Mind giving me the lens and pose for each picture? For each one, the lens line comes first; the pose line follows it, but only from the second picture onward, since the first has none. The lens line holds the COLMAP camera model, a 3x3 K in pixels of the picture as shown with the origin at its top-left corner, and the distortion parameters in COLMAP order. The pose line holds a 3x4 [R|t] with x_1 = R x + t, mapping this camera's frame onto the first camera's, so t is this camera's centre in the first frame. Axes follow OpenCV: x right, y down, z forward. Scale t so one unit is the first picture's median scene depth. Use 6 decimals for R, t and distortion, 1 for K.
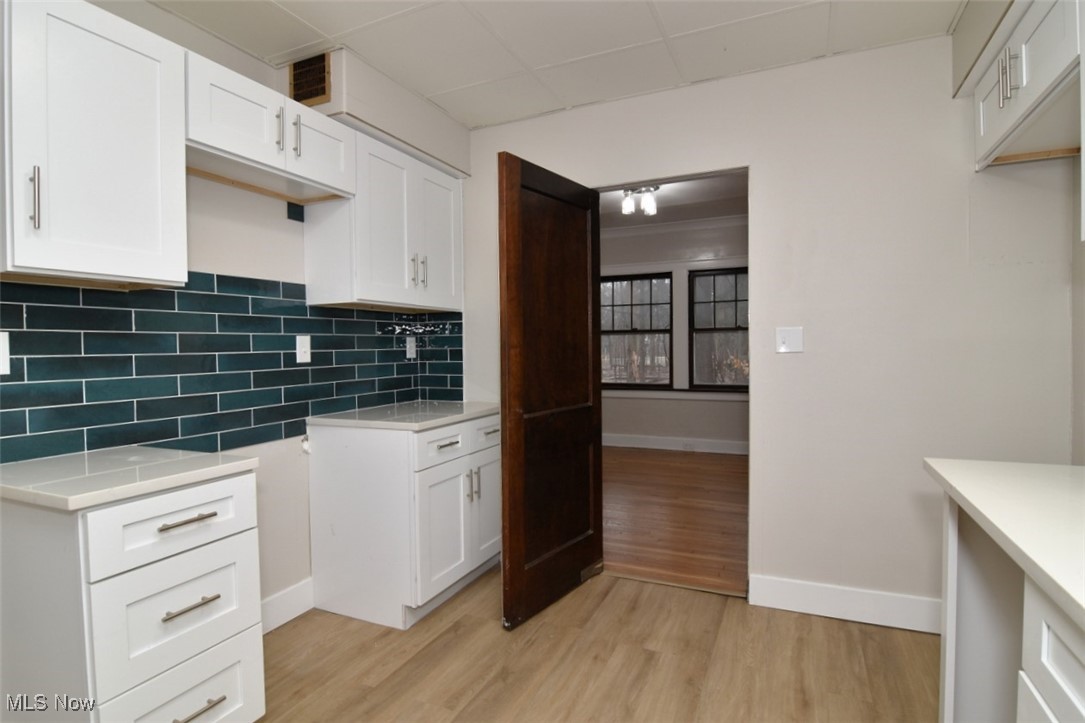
lens RADIAL K [[552.4, 0, 544.3], [0, 552.4, 361.7], [0, 0, 1]] dist [-0.022074, -0.001003]
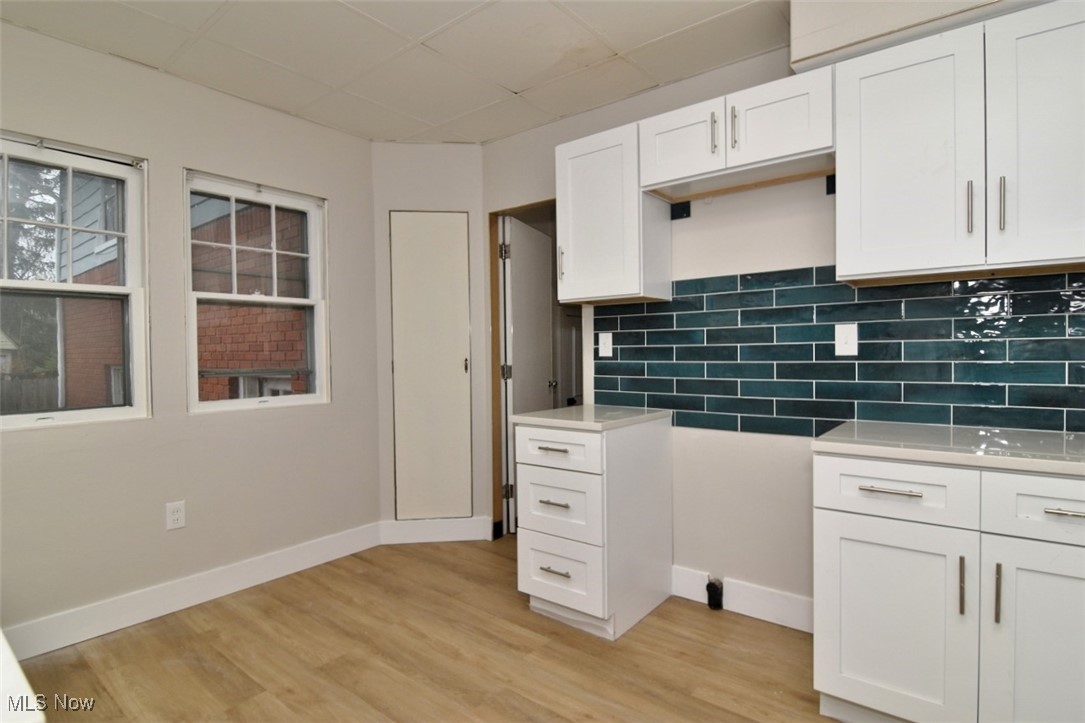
lens RADIAL K [[552.4, 0, 540.9], [0, 552.4, 363.2], [0, 0, 1]] dist [-0.022074, -0.001003]
pose [[-0.249437, 0.035474, -0.967741, 0.590541], [-0.011267, 0.999155, 0.039530, -0.016878], [0.968325, 0.020764, -0.248827, 0.871702]]
